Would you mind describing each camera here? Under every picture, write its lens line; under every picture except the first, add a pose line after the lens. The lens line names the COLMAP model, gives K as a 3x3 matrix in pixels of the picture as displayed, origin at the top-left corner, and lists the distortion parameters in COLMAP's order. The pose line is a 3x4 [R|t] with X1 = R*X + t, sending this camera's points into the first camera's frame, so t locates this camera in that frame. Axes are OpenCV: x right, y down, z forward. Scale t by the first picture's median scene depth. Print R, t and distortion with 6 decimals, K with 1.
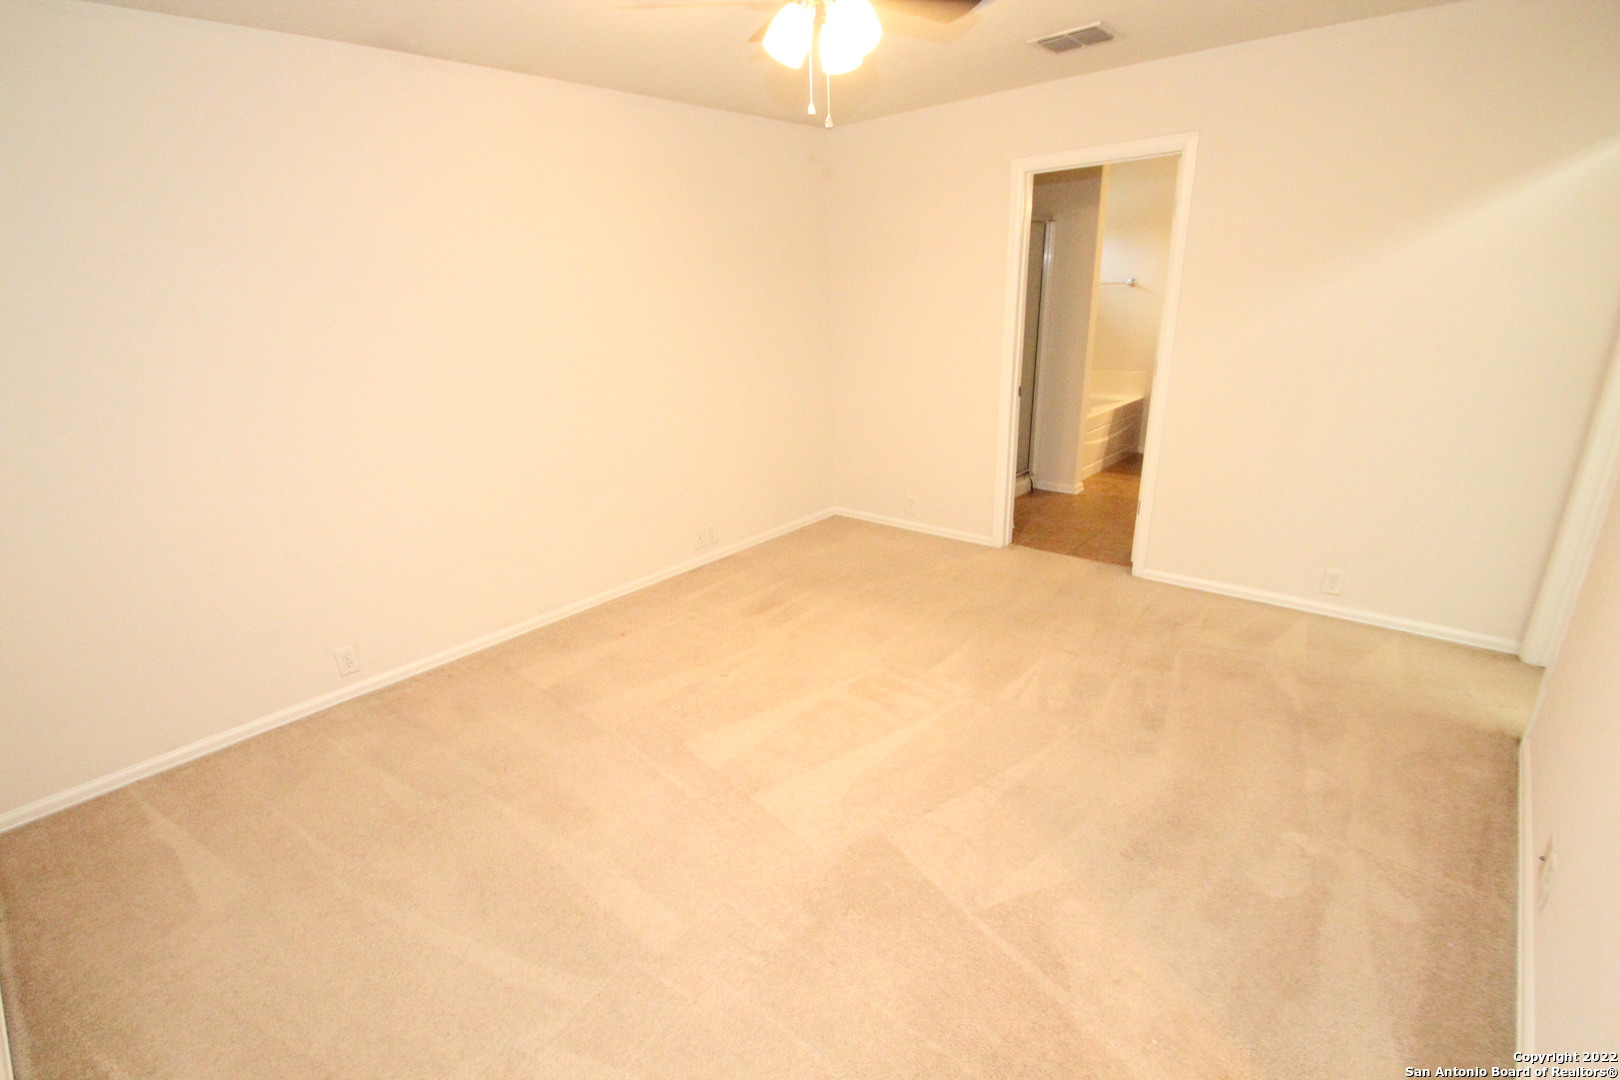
lens RADIAL K [[751.5, 0, 810.6], [0, 751.5, 549.8], [0, 0, 1]] dist [0.006274, -0.011993]
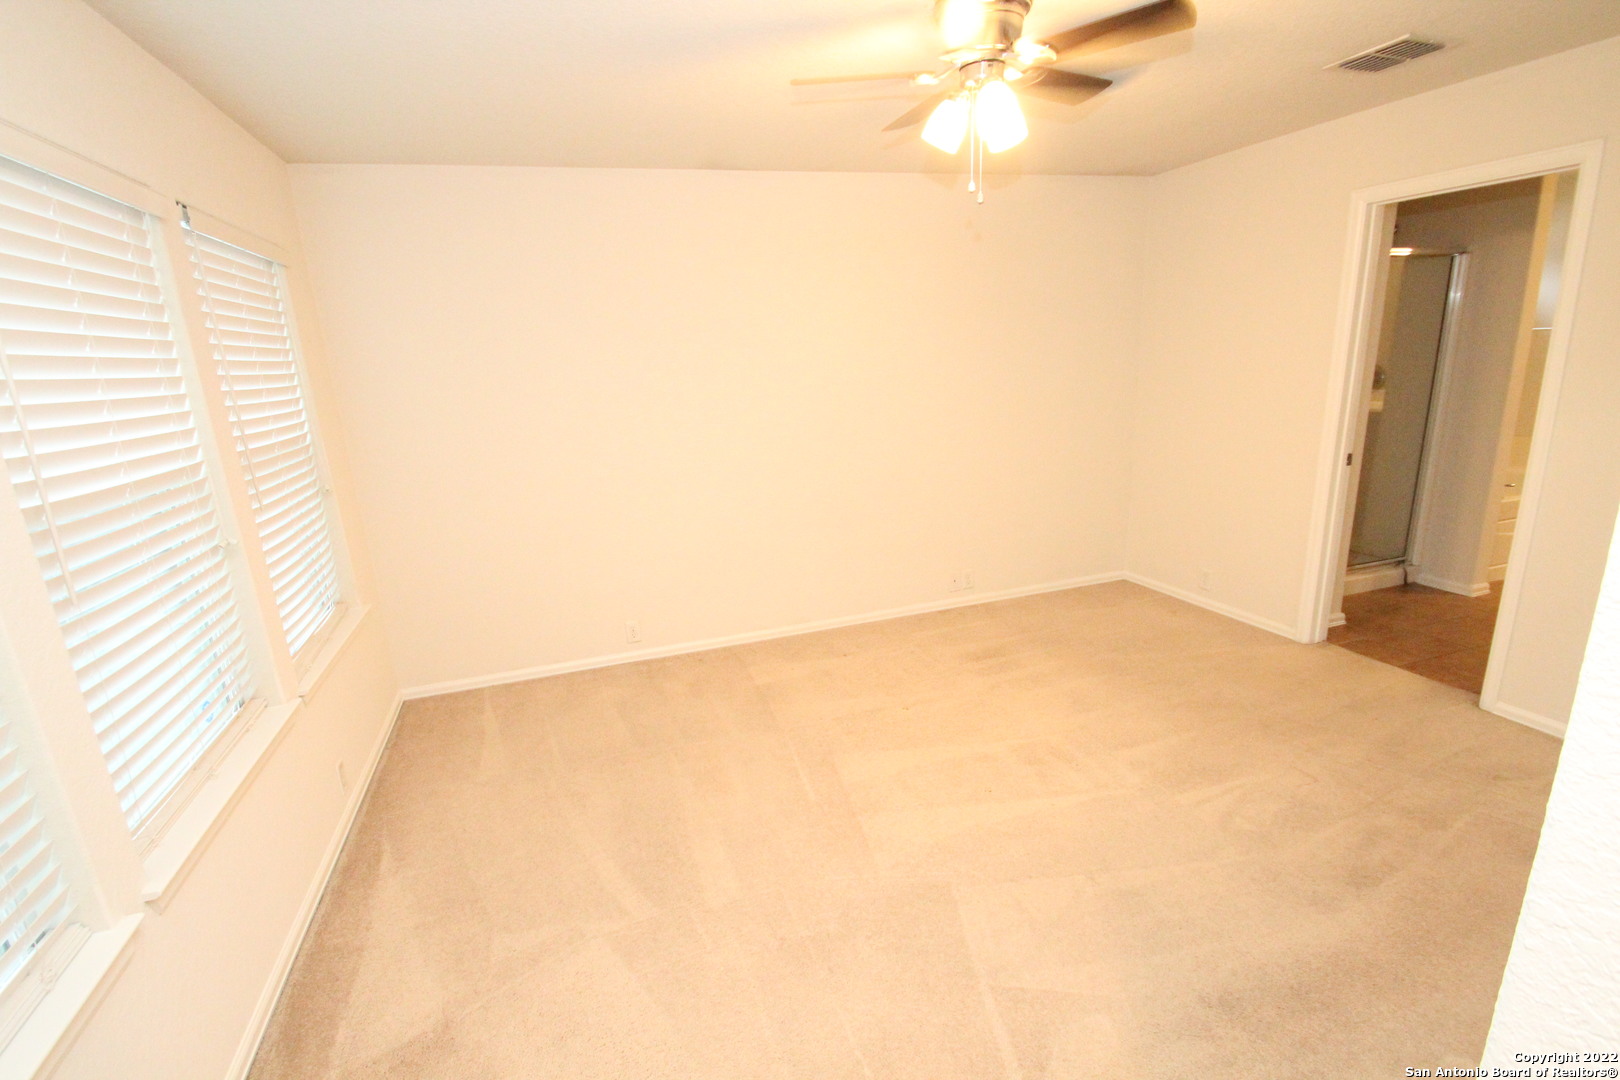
lens RADIAL K [[751.5, 0, 794.1], [0, 751.5, 543.0], [0, 0, 1]] dist [0.006274, -0.011993]
pose [[0.862348, 0.114520, -0.493195, 0.235201], [-0.147635, 0.988629, -0.028580, -0.007875], [0.484314, 0.097459, 0.869449, -0.009035]]
